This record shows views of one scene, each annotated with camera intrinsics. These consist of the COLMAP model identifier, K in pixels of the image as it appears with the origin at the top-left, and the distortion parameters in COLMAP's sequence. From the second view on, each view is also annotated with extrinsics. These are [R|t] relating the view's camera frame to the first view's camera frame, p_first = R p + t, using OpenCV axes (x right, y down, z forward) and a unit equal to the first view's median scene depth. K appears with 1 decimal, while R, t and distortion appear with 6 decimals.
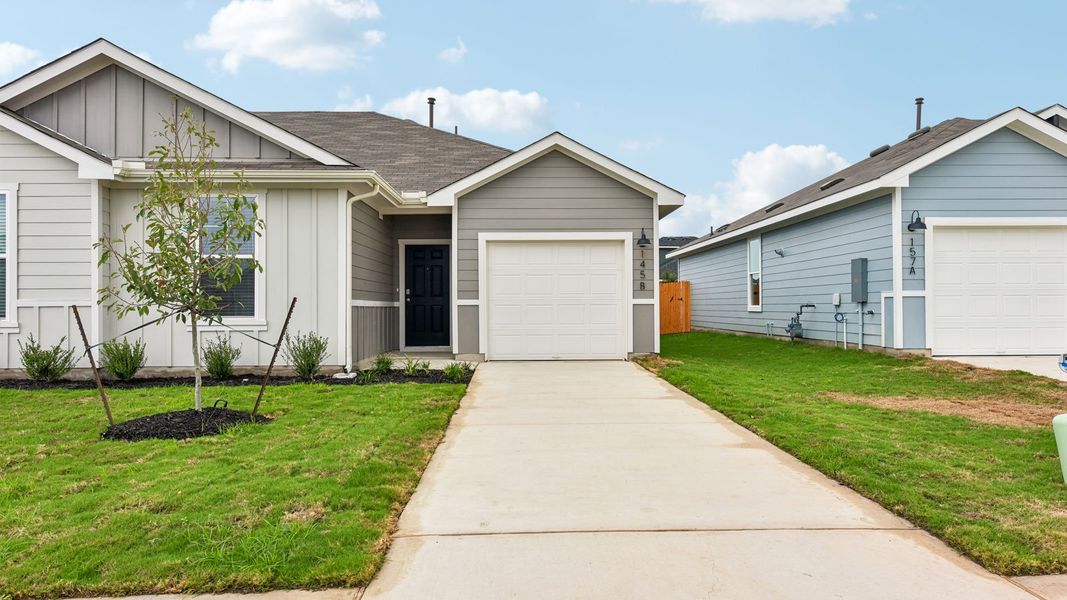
lens RADIAL K [[452.9, 0, 514.1], [0, 452.9, 301.8], [0, 0, 1]] dist [-0.000410, -0.000237]
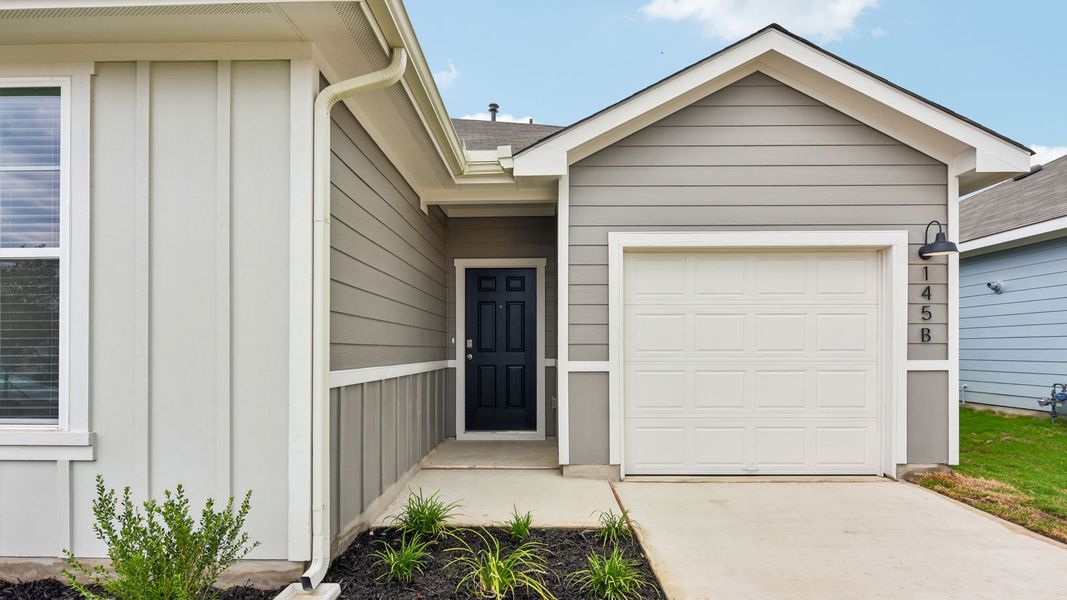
lens RADIAL K [[547.7, 0, 578.2], [0, 547.7, 355.6], [0, 0, 1]] dist [-0.004766, -0.001319]
pose [[0.999695, 0.002536, -0.024566, -0.100903], [-0.002416, 0.999985, 0.004922, -0.014509], [0.024578, -0.004861, 0.999686, 0.379760]]
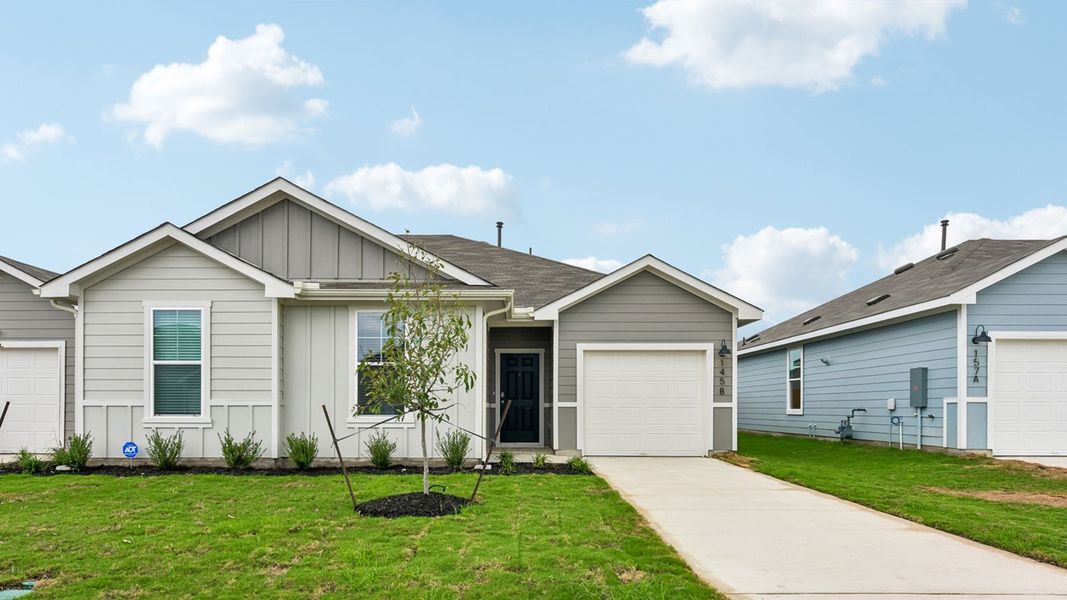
lens RADIAL K [[404.3, 0, 559.7], [0, 404.3, 406.2], [0, 0, 1]] dist [-0.001297, -0.000233]
pose [[0.999578, 0.007630, -0.028037, -0.094709], [-0.007482, 0.999957, 0.005400, 0.000002], [0.028077, -0.005188, 0.999592, -0.016765]]
